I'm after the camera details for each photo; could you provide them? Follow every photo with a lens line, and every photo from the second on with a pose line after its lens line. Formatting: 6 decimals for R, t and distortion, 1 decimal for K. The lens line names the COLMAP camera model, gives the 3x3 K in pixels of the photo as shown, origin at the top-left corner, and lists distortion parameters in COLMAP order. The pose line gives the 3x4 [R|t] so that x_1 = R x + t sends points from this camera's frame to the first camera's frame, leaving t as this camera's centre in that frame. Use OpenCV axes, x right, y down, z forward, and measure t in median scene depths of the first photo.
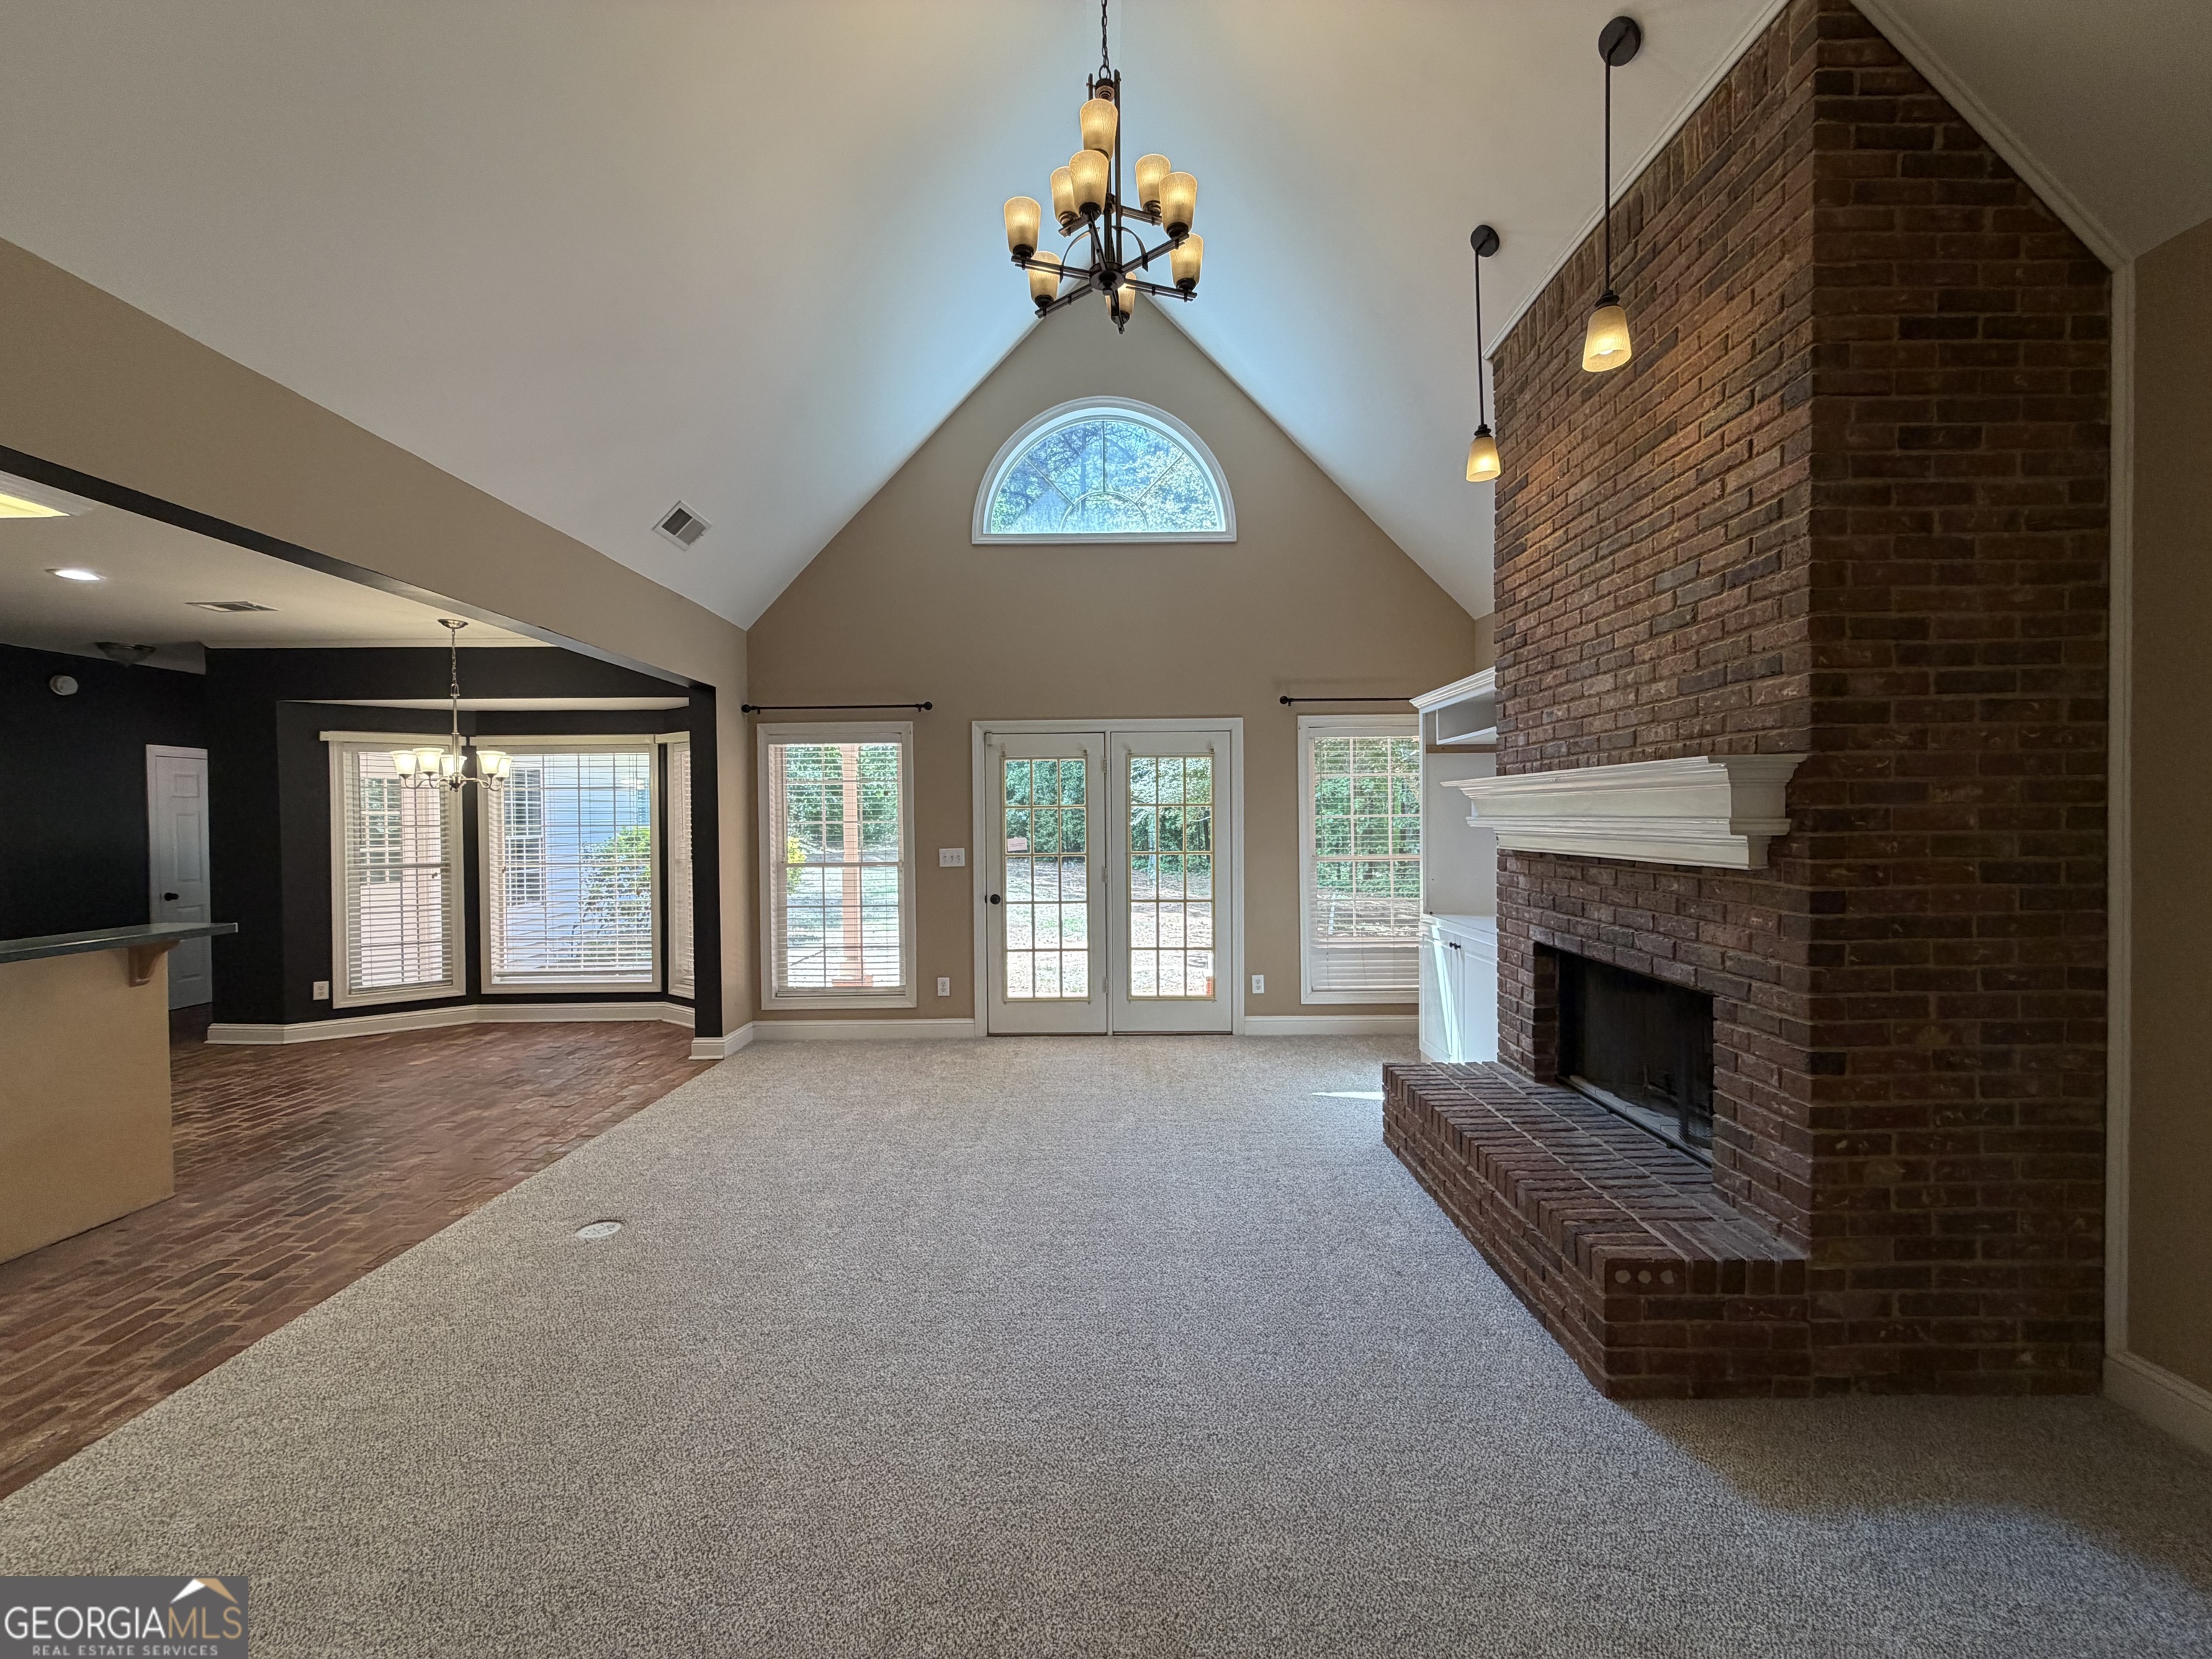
lens RADIAL K [[876.0, 0, 1100.8], [0, 876.0, 831.0], [0, 0, 1]] dist [0.000428, -0.000058]
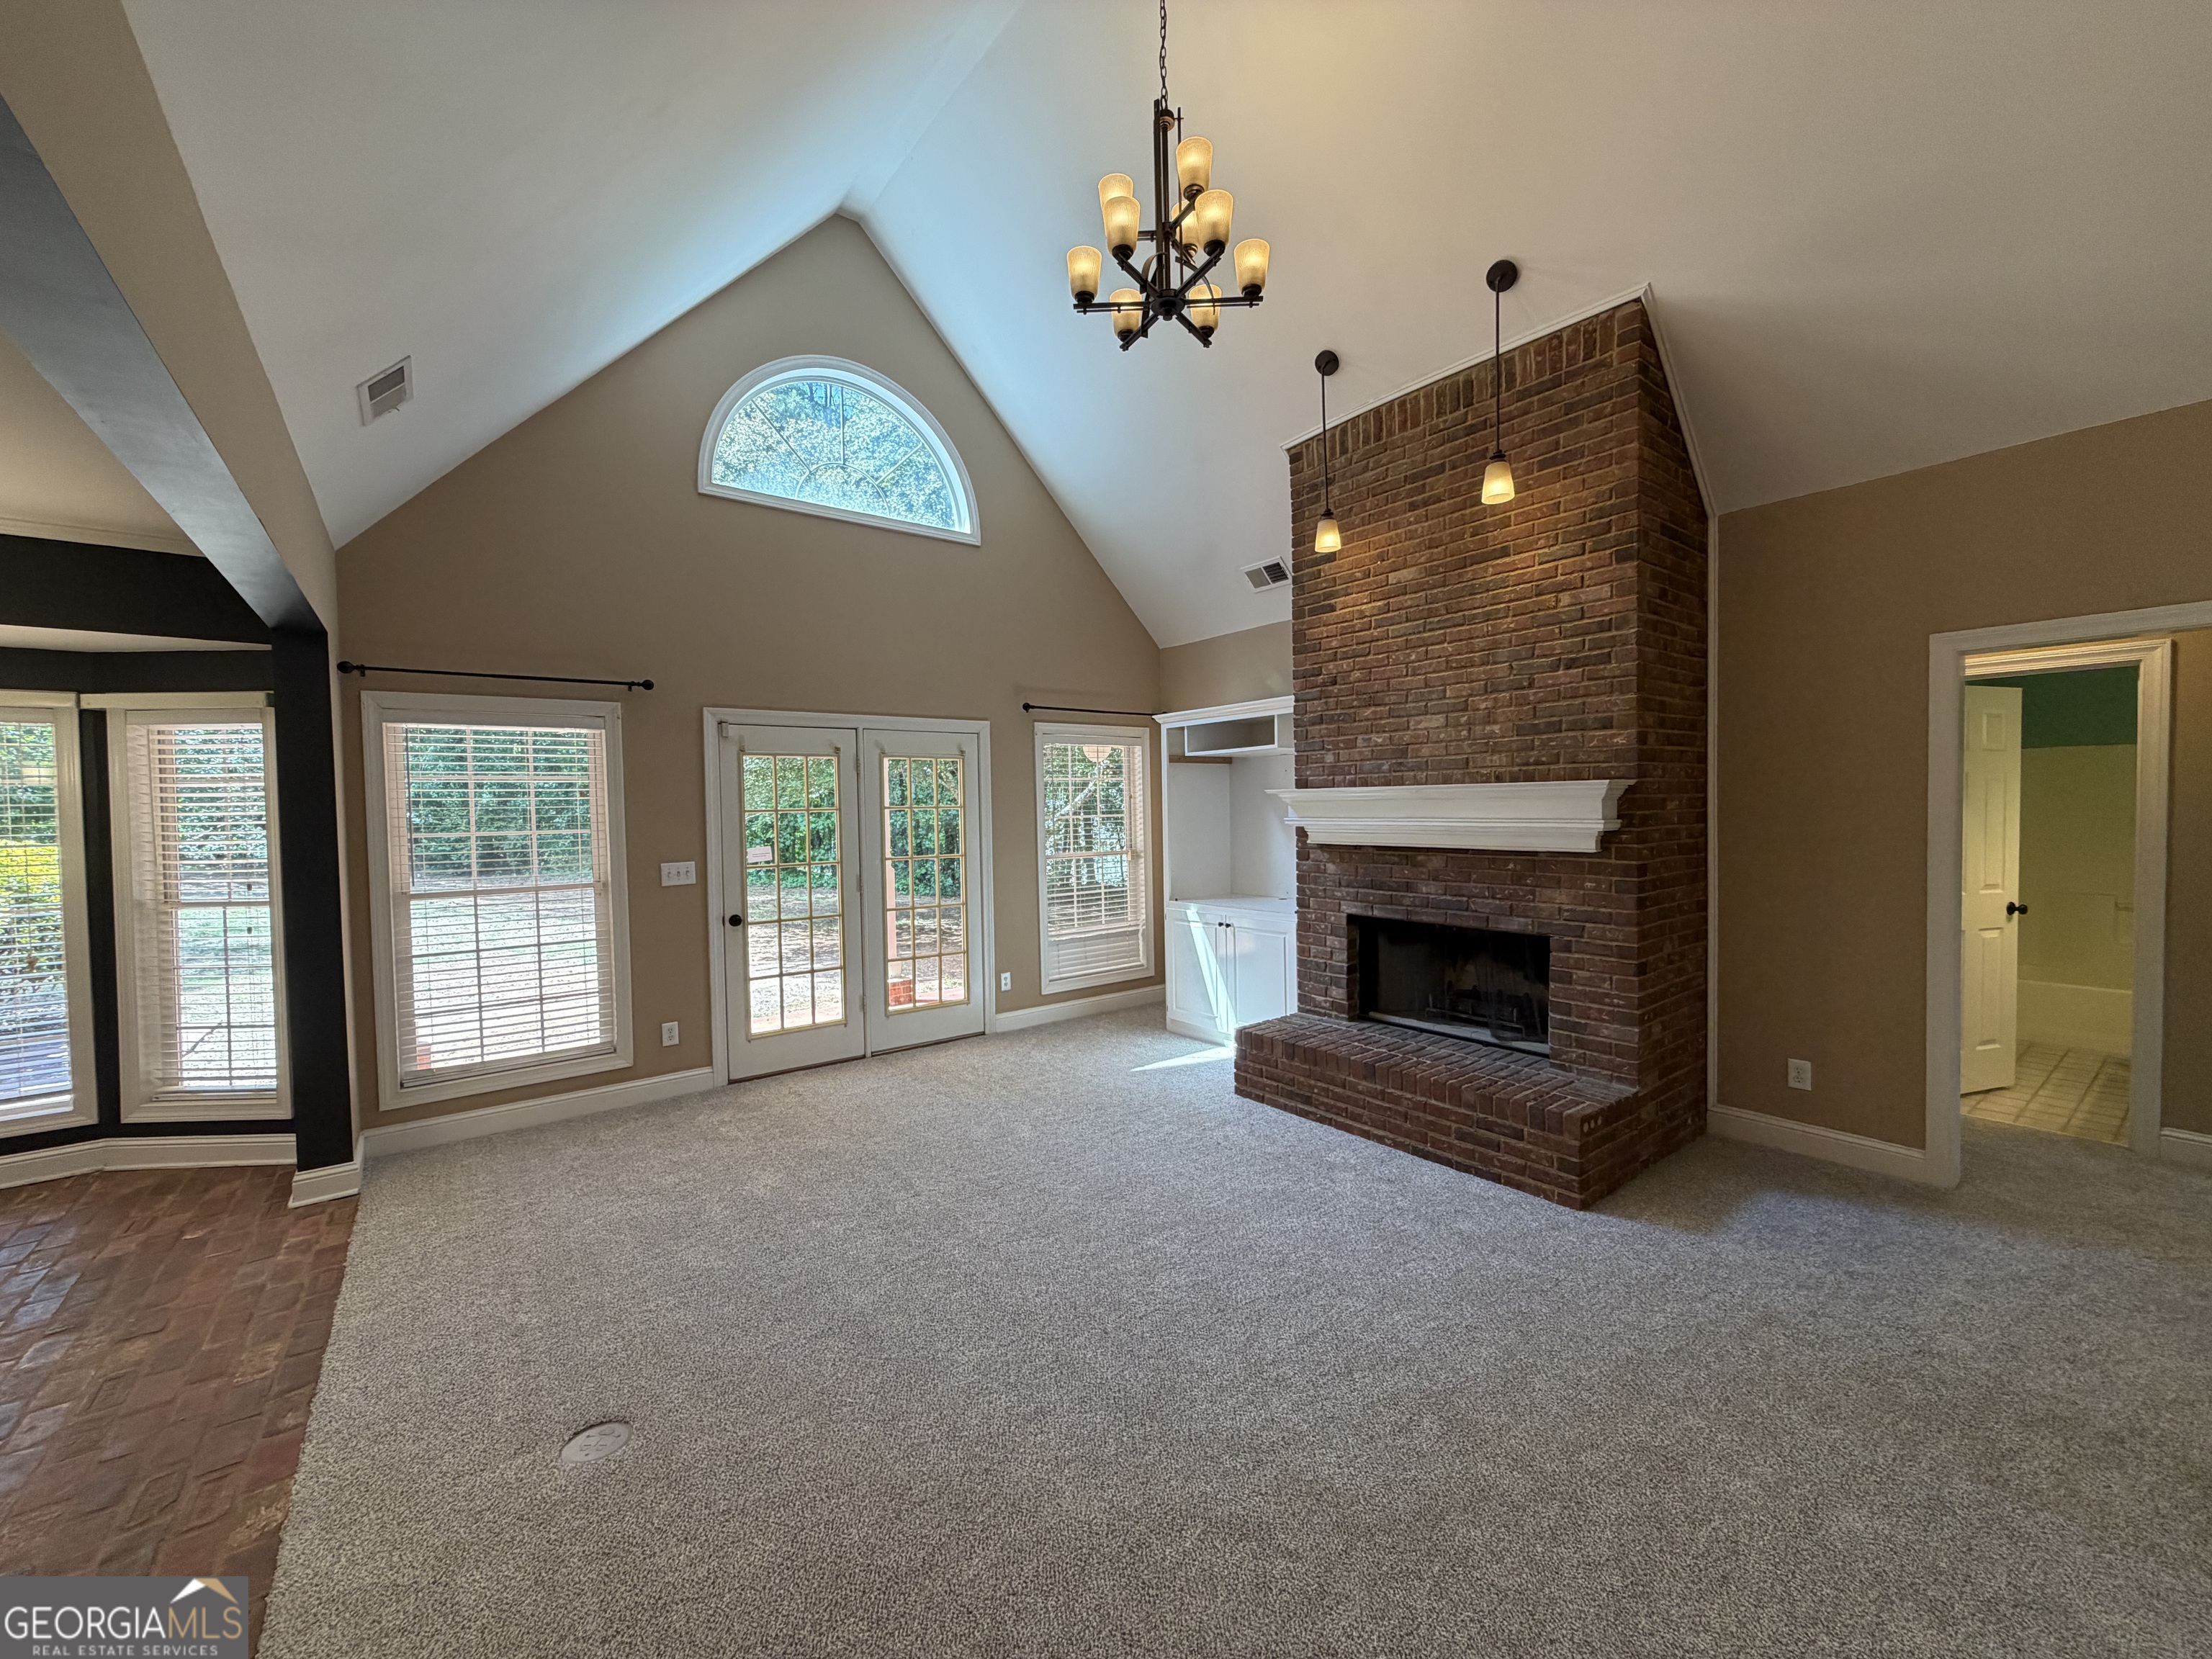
lens RADIAL K [[876.0, 0, 1100.8], [0, 876.0, 831.0], [0, 0, 1]] dist [0.000428, -0.000058]
pose [[0.792563, -0.021870, 0.609398, -0.403248], [0.019066, 0.999757, 0.011082, -0.012382], [-0.609493, 0.002836, 0.792787, 0.133007]]
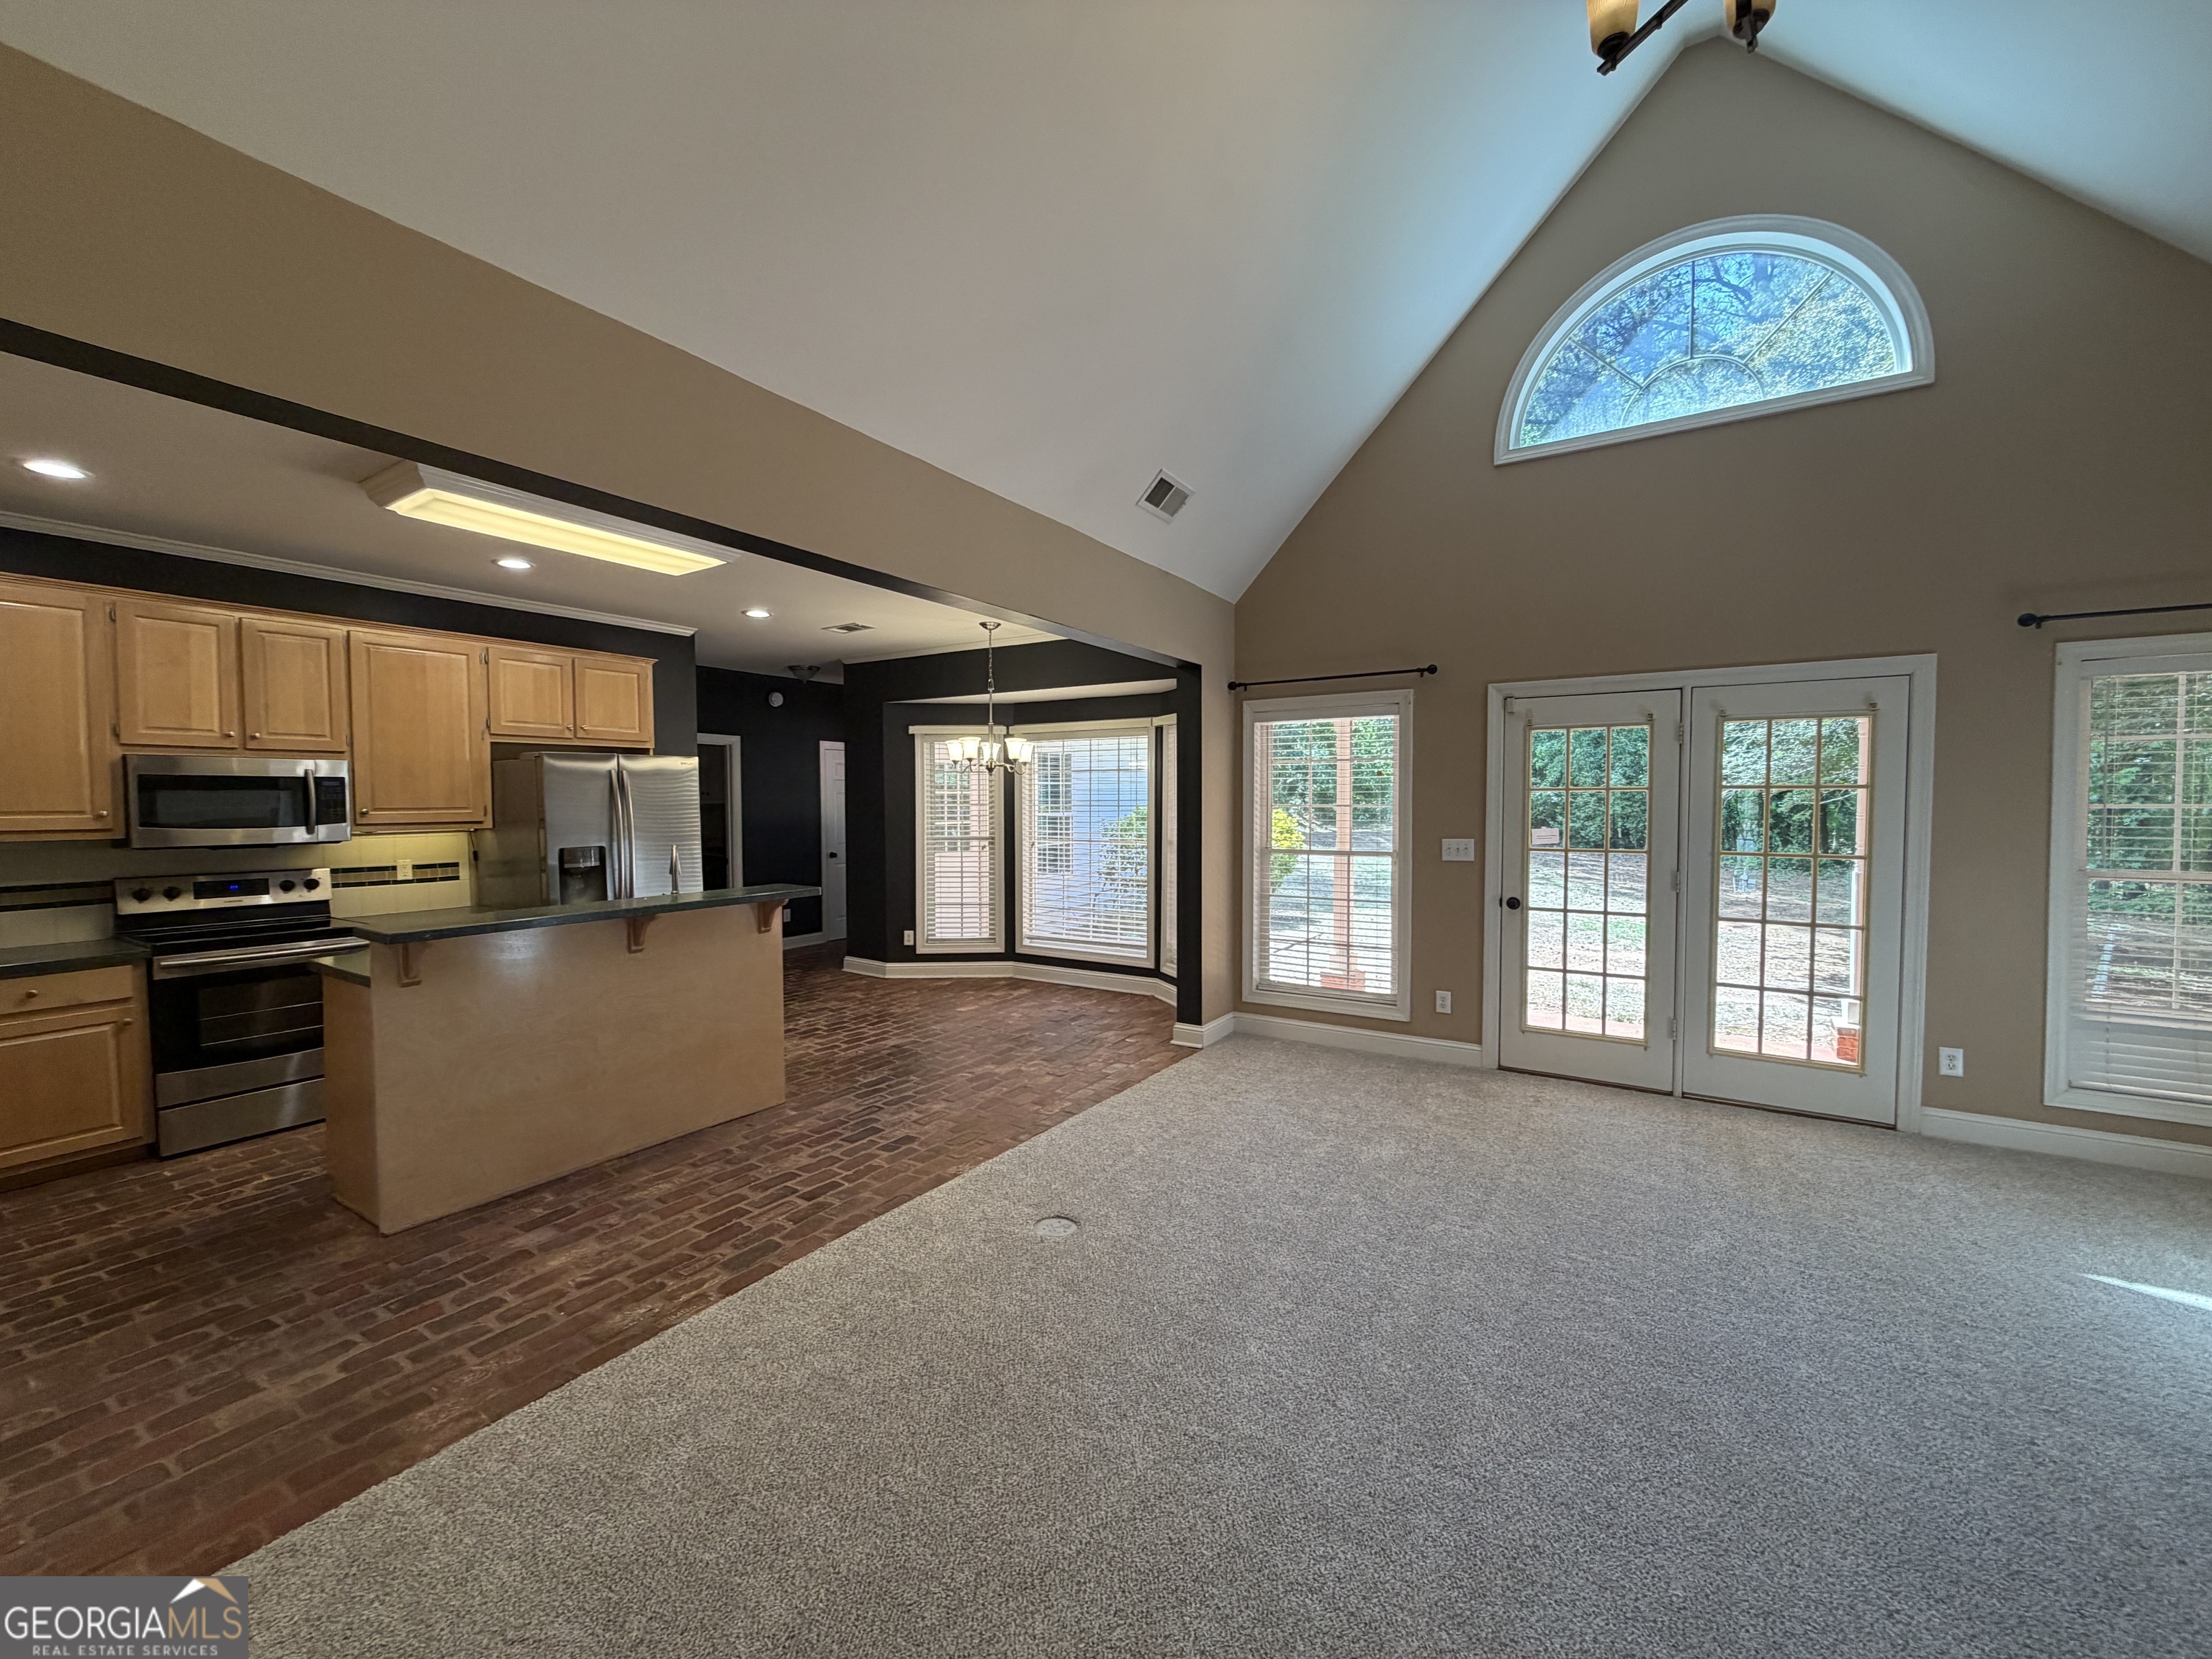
lens RADIAL K [[876.0, 0, 1100.8], [0, 876.0, 831.0], [0, 0, 1]] dist [0.000428, -0.000058]
pose [[0.844913, 0.027116, -0.534216, -0.013457], [-0.013557, 0.999479, 0.029291, -0.008565], [0.534732, -0.017507, 0.844840, 0.128076]]
